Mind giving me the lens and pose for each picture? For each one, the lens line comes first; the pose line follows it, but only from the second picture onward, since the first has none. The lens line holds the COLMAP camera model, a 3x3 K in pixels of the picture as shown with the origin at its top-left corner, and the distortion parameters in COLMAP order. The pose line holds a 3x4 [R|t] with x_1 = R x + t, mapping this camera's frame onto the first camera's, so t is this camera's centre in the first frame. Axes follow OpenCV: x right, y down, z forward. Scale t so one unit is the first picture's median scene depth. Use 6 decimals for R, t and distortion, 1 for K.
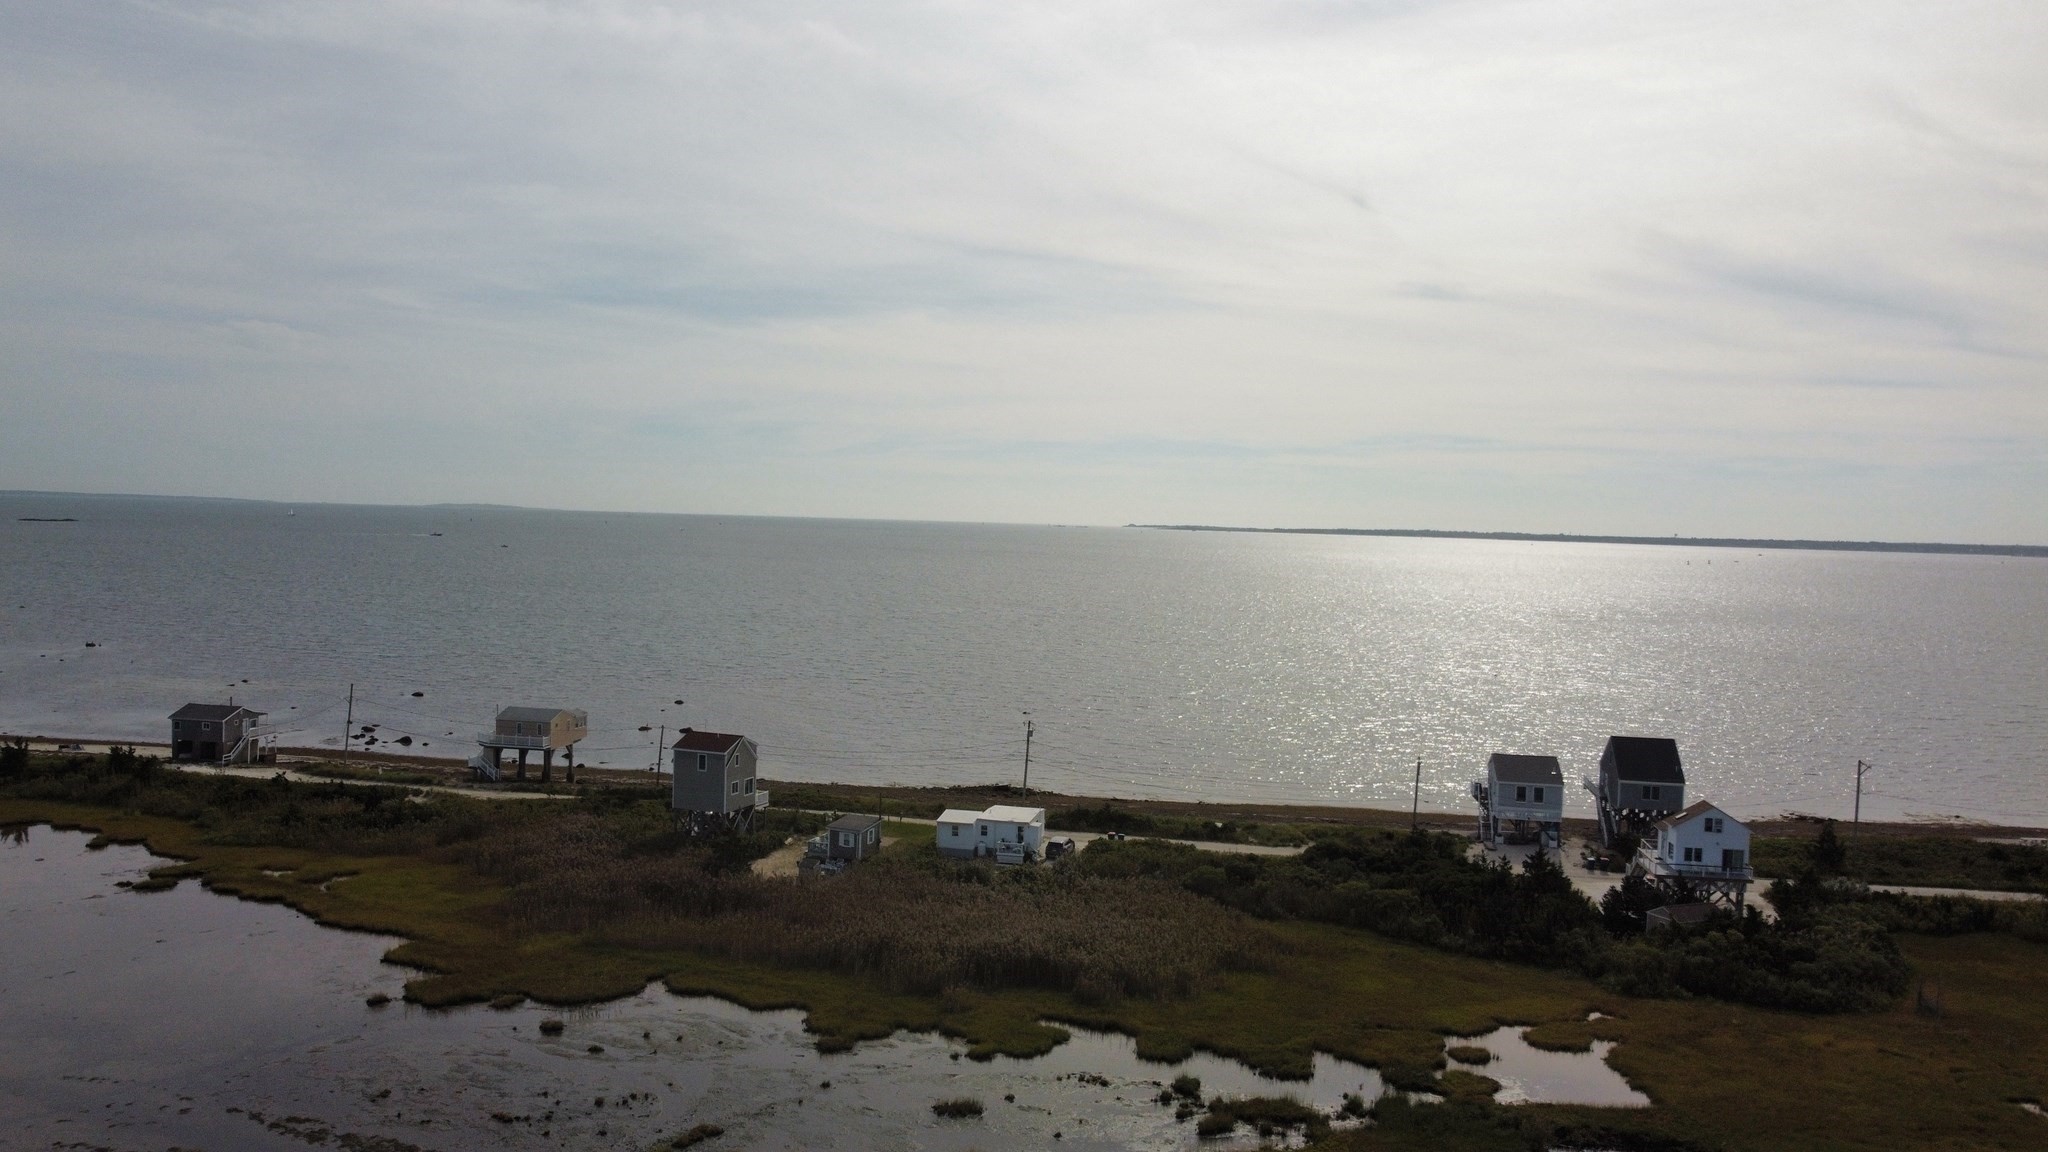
lens RADIAL K [[1551.7, 0, 1013.4], [0, 1551.7, 585.5], [0, 0, 1]] dist [-0.005842, -0.001185]
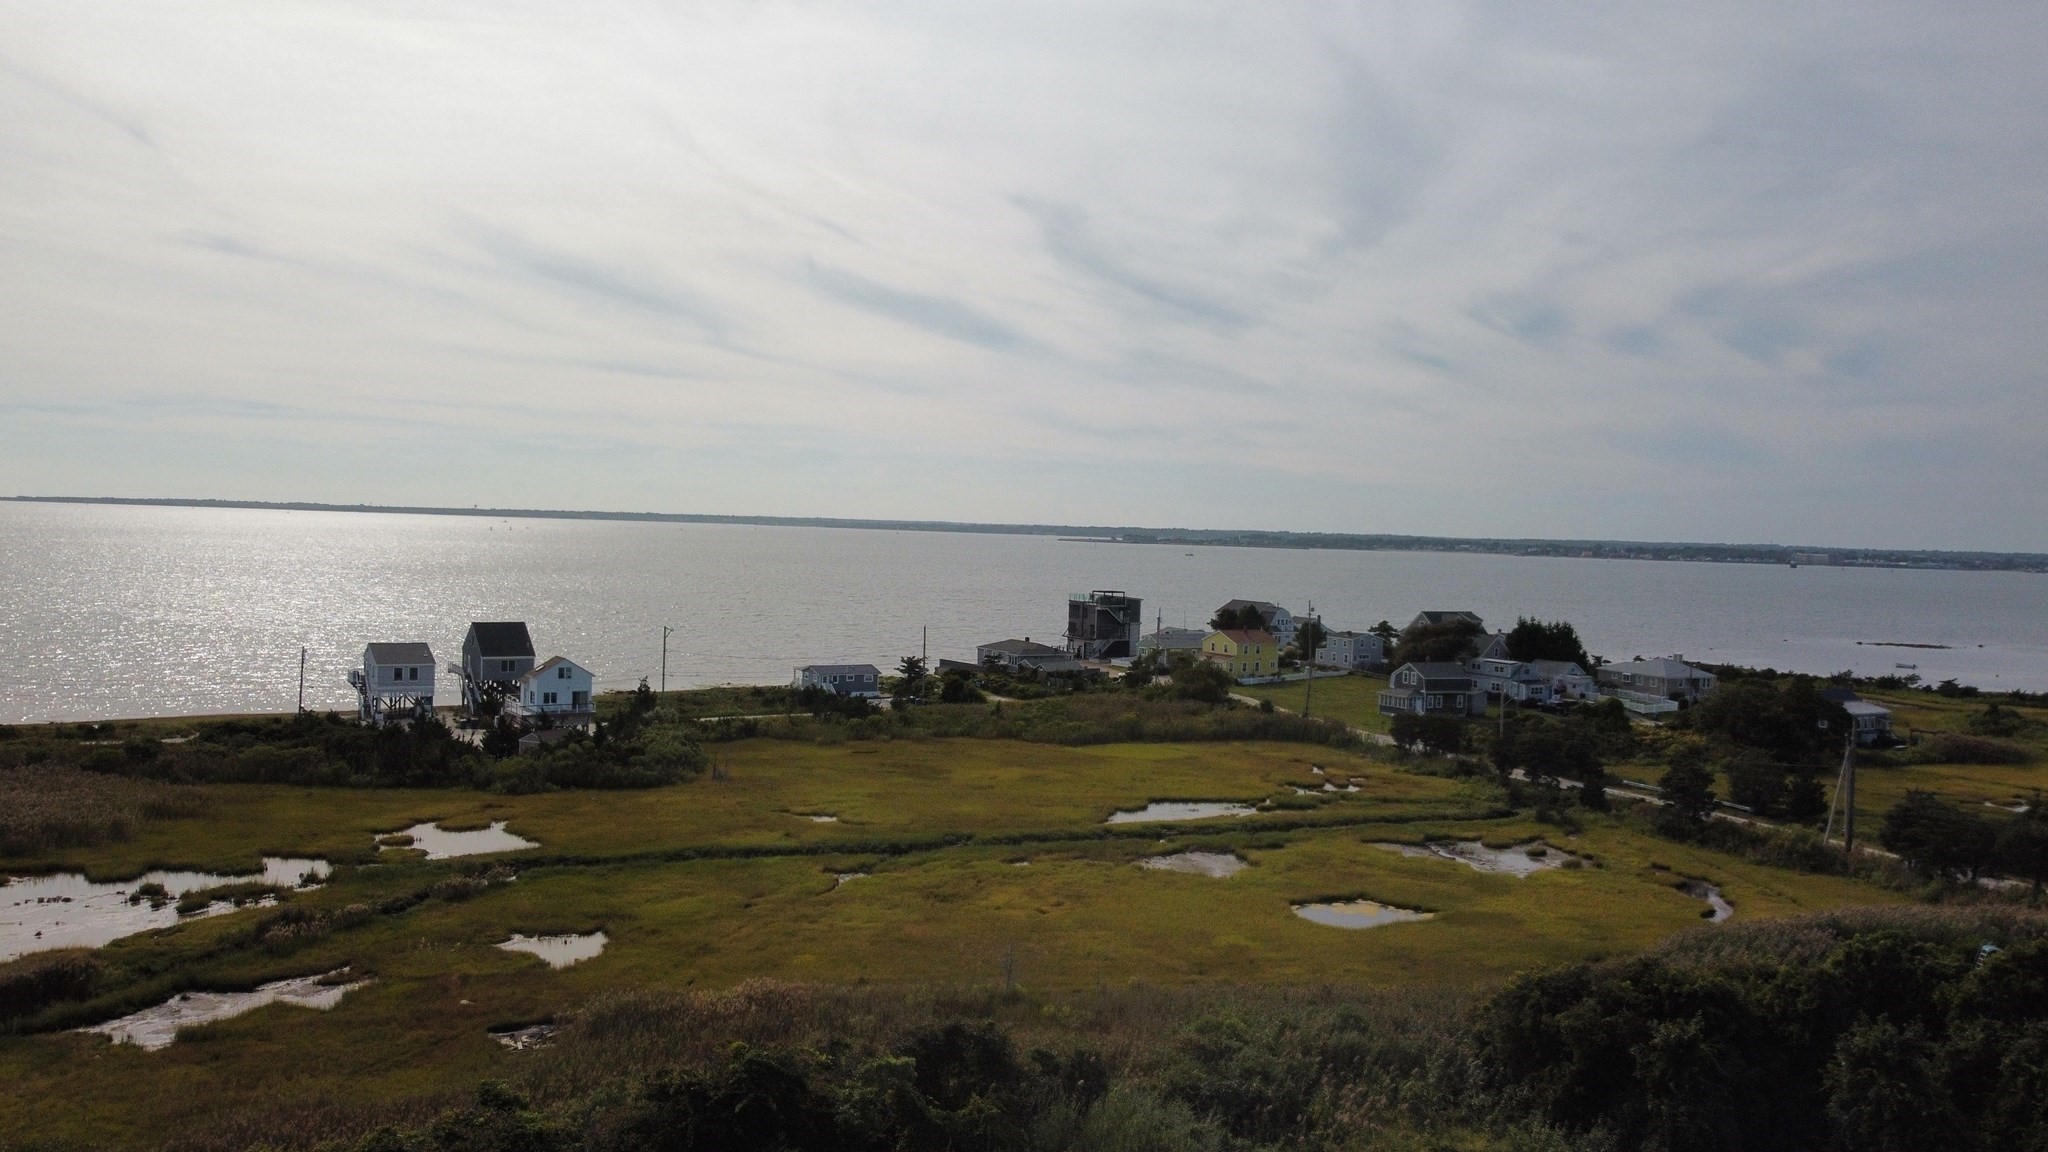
lens RADIAL K [[1554.3, 0, 1015.2], [0, 1554.3, 578.0], [0, 0, 1]] dist [-0.004040, 0.003288]
pose [[0.739214, -0.024996, 0.673007, -0.136699], [0.016538, 0.999683, 0.018964, 0.066360], [-0.673268, -0.002888, 0.739393, -0.194422]]
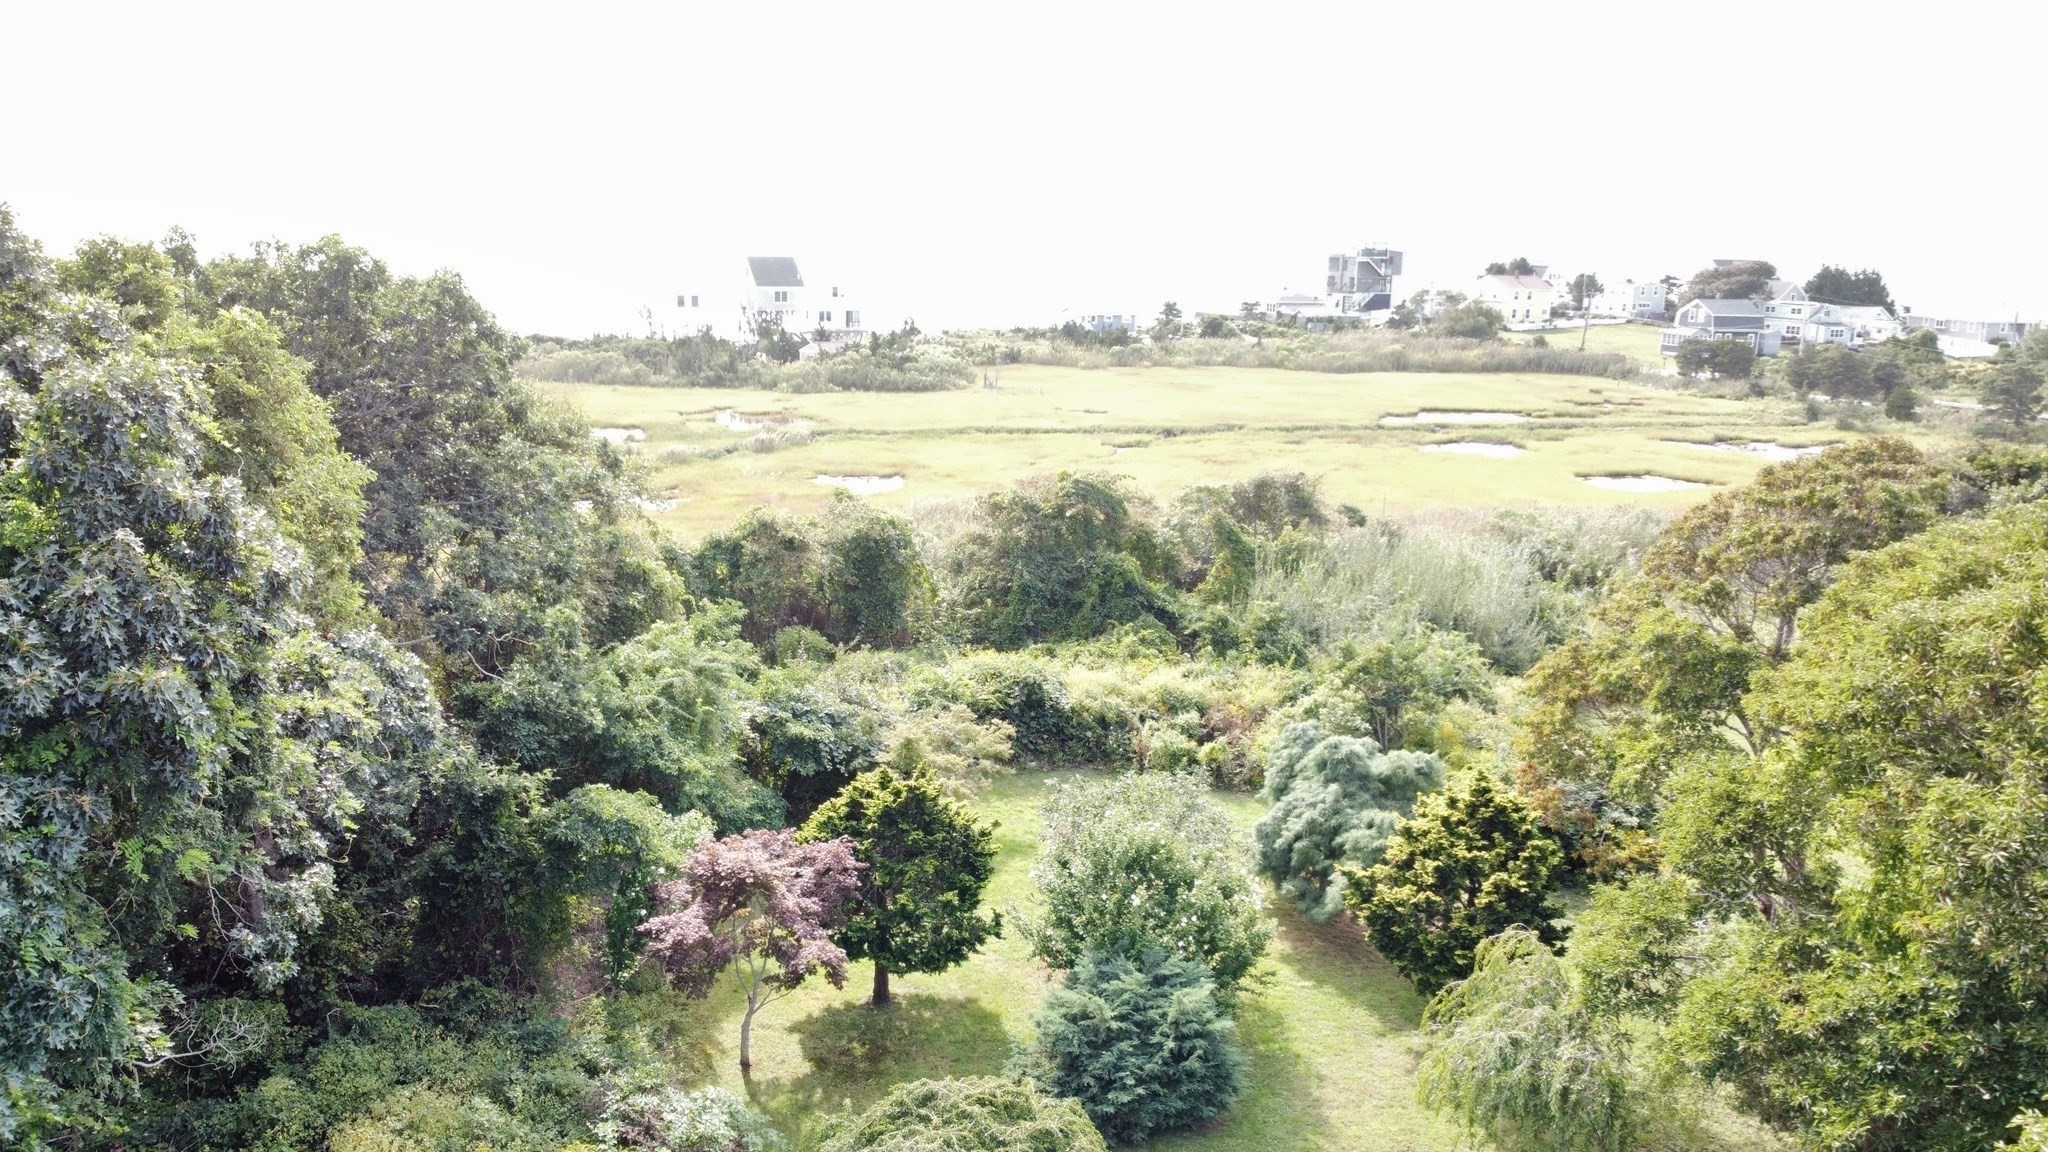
lens RADIAL K [[1554.3, 0, 1015.2], [0, 1554.3, 578.0], [0, 0, 1]] dist [-0.004040, 0.003288]
pose [[0.831453, -0.129738, 0.540235, -0.172799], [0.023927, 0.979813, 0.198478, 0.149205], [-0.555079, -0.152099, 0.817773, -0.195590]]
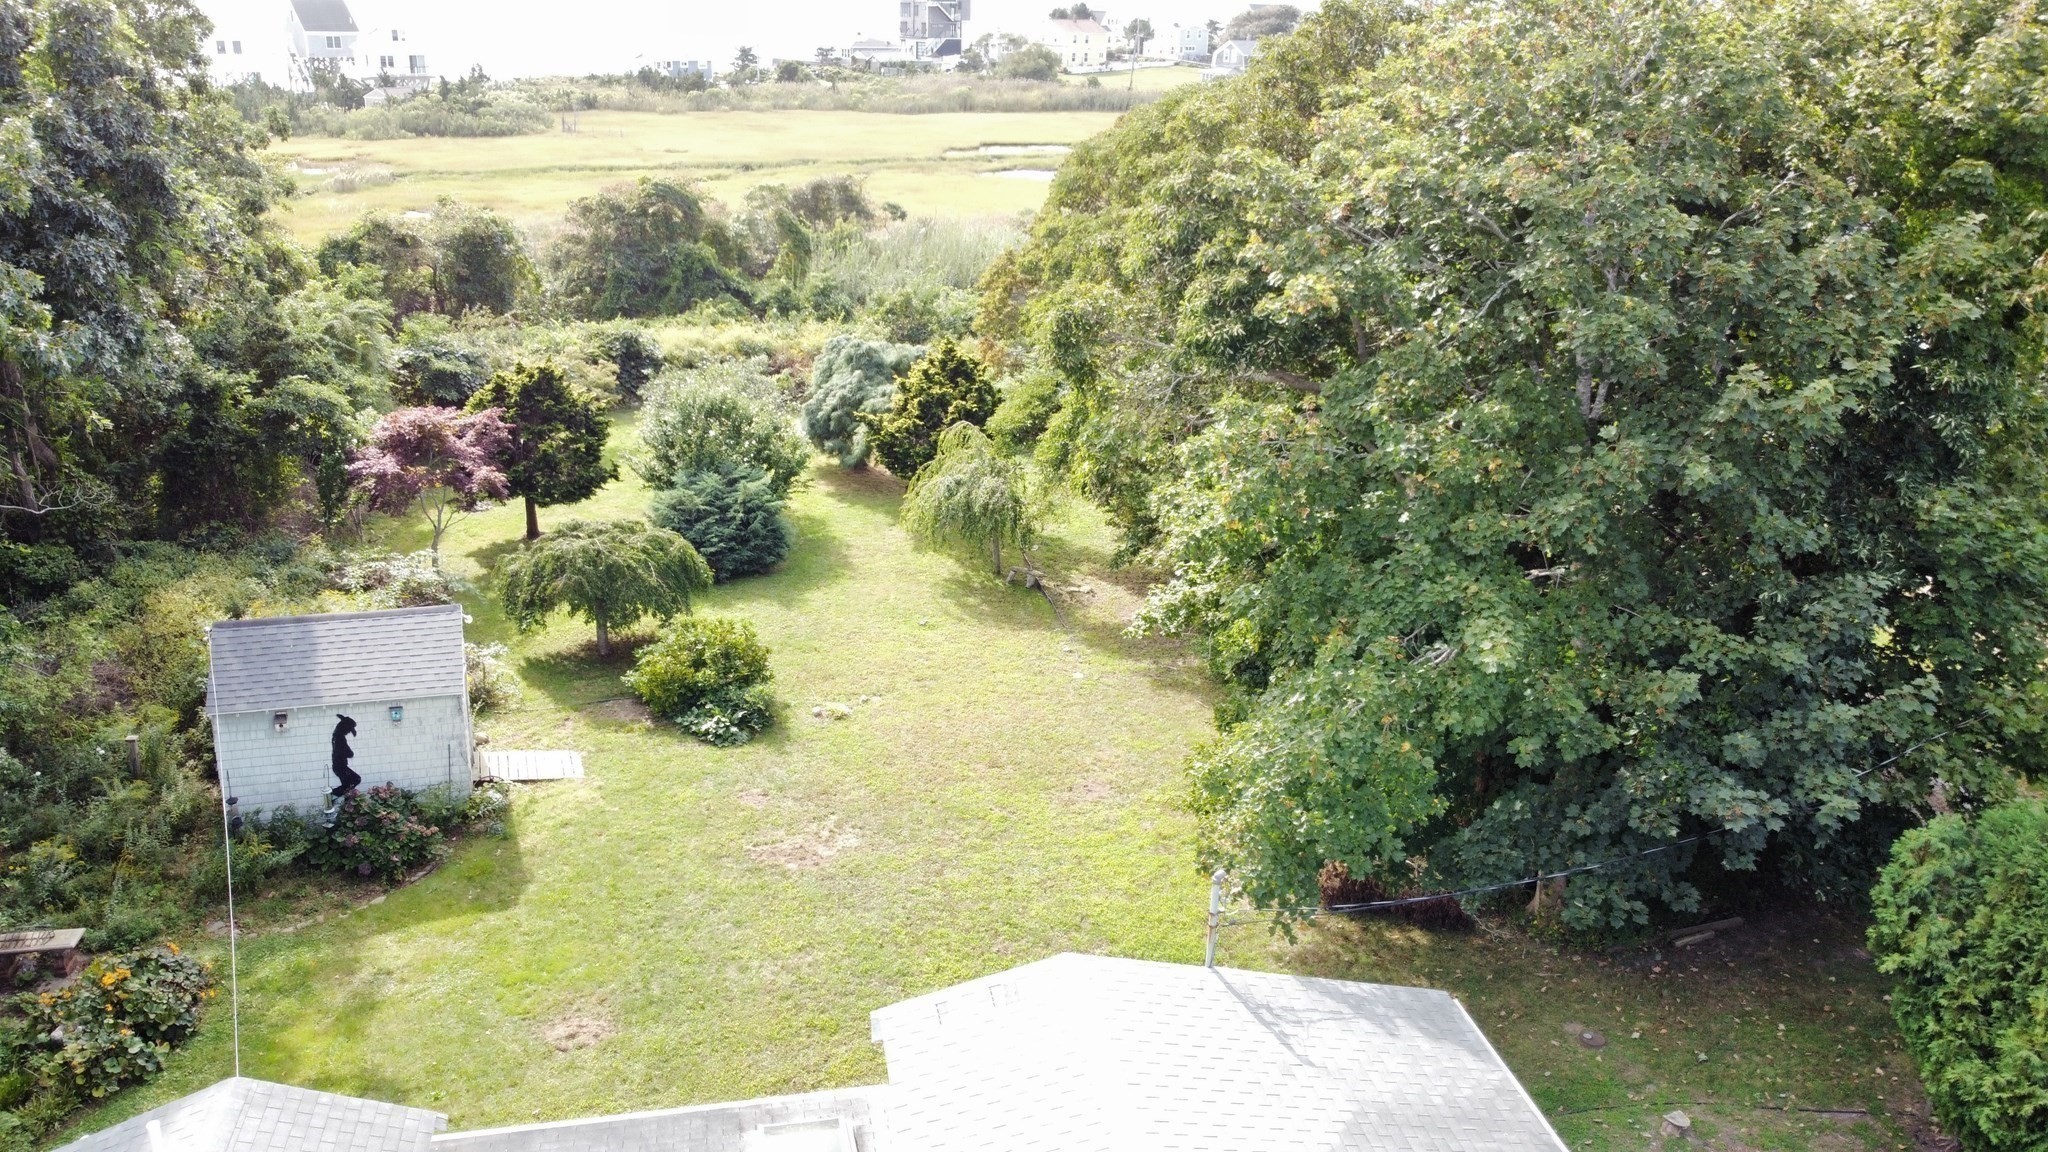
lens RADIAL K [[1554.3, 0, 1015.2], [0, 1554.3, 578.0], [0, 0, 1]] dist [-0.004040, 0.003288]
pose [[0.663748, -0.274132, 0.695910, -0.236881], [0.024021, 0.937748, 0.346485, 0.158164], [-0.747570, -0.213262, 0.629013, -0.289193]]
